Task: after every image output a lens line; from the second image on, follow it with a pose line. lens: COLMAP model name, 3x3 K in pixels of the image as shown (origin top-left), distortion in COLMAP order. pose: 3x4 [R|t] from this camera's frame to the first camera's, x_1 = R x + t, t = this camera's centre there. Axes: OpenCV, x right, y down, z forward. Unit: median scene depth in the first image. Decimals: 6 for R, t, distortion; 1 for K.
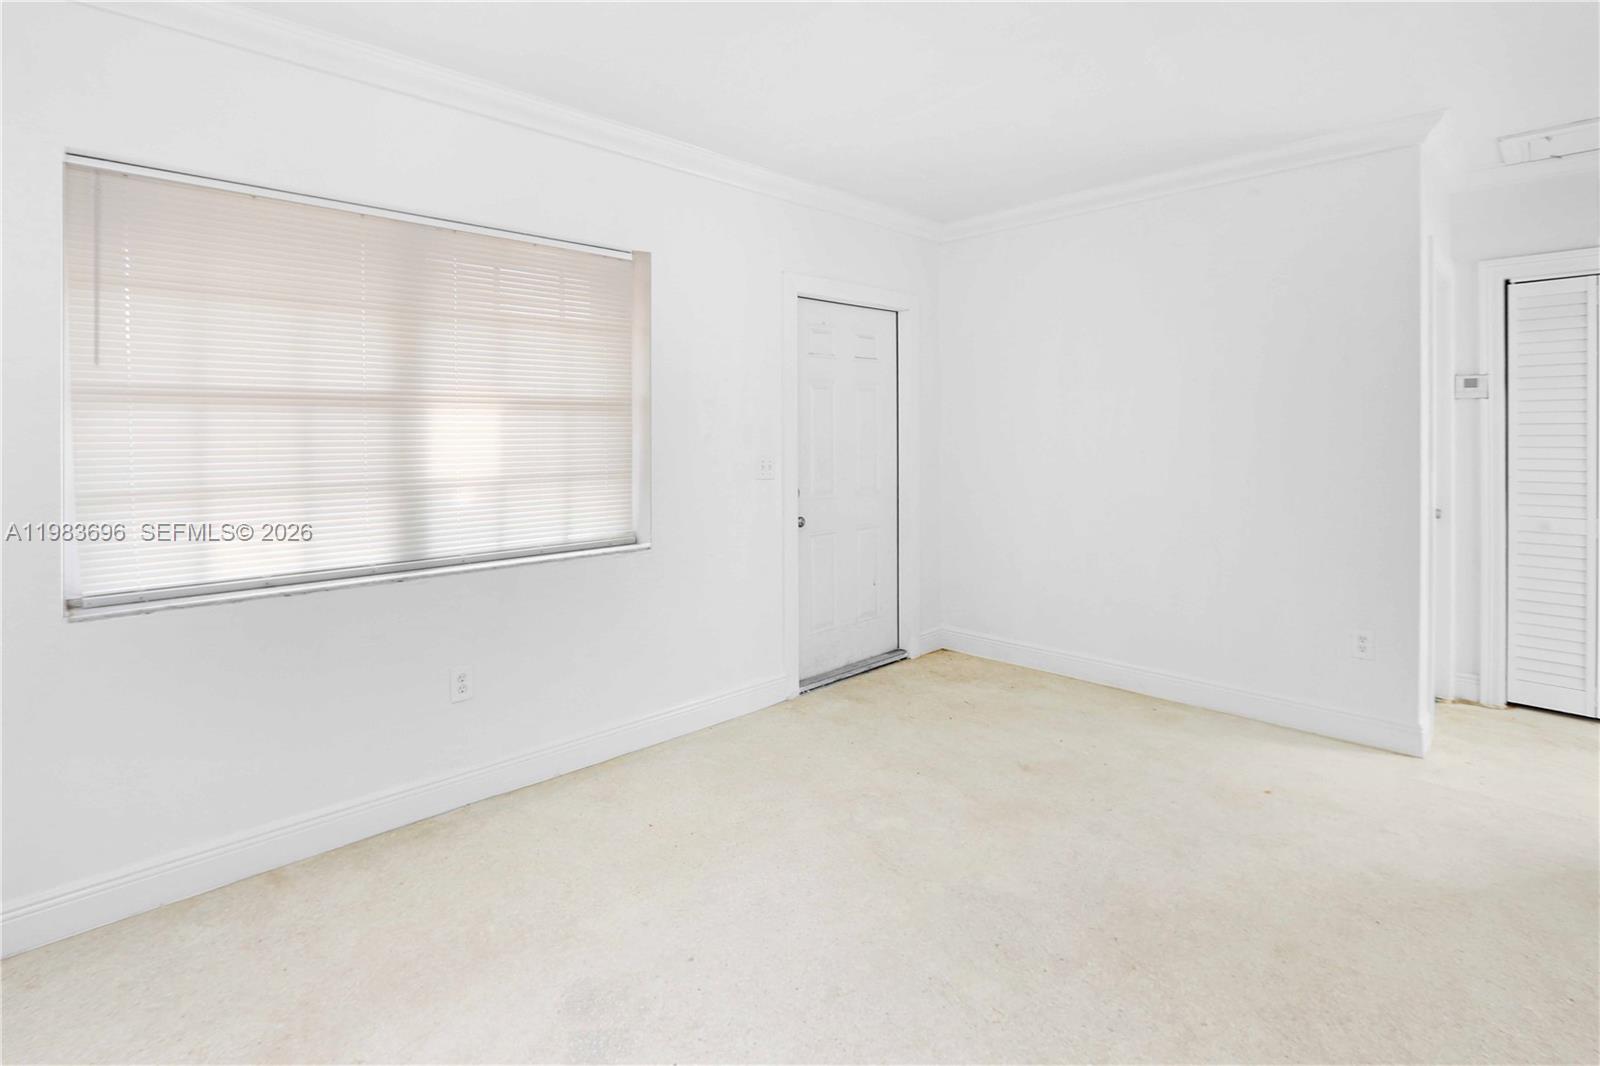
lens RADIAL K [[782.3, 0, 776.0], [0, 782.3, 437.2], [0, 0, 1]] dist [-0.019727, 0.001808]
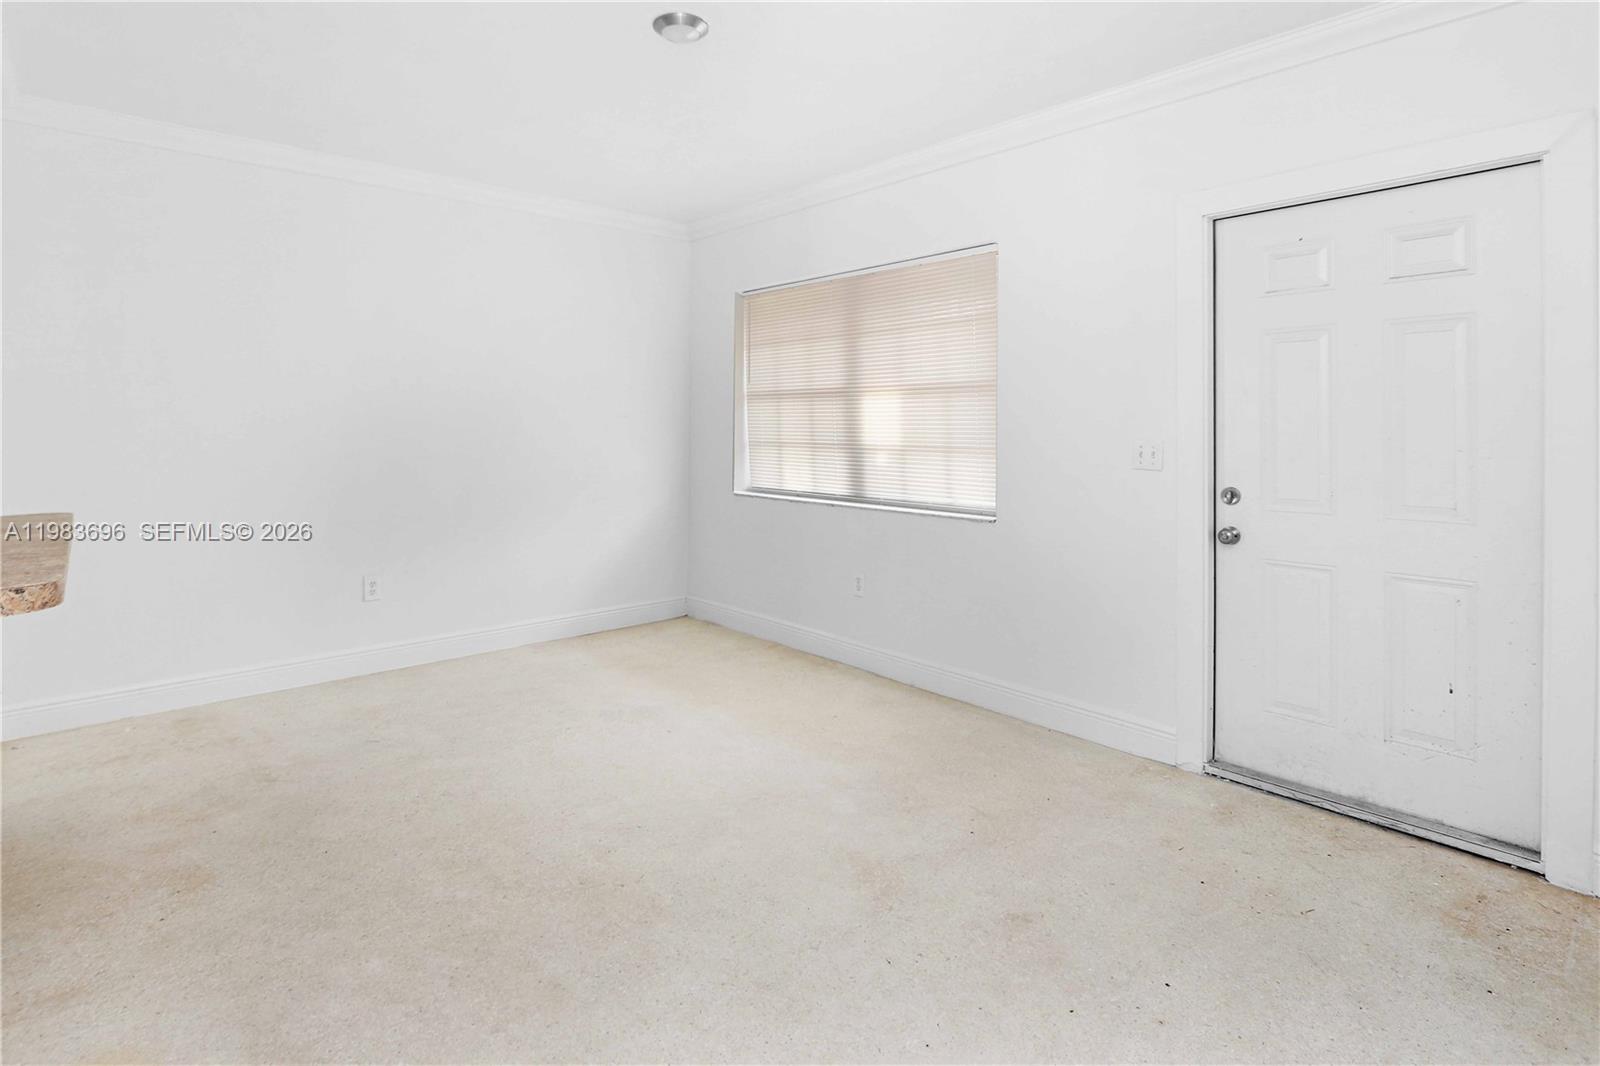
lens RADIAL K [[787.1, 0, 791.0], [0, 787.1, 429.0], [0, 0, 1]] dist [-0.025070, 0.000053]
pose [[-0.022996, 0.010844, -0.999677, 1.079402], [-0.008967, 0.999899, 0.011052, 0.009948], [0.999695, 0.009218, -0.022896, 0.905607]]
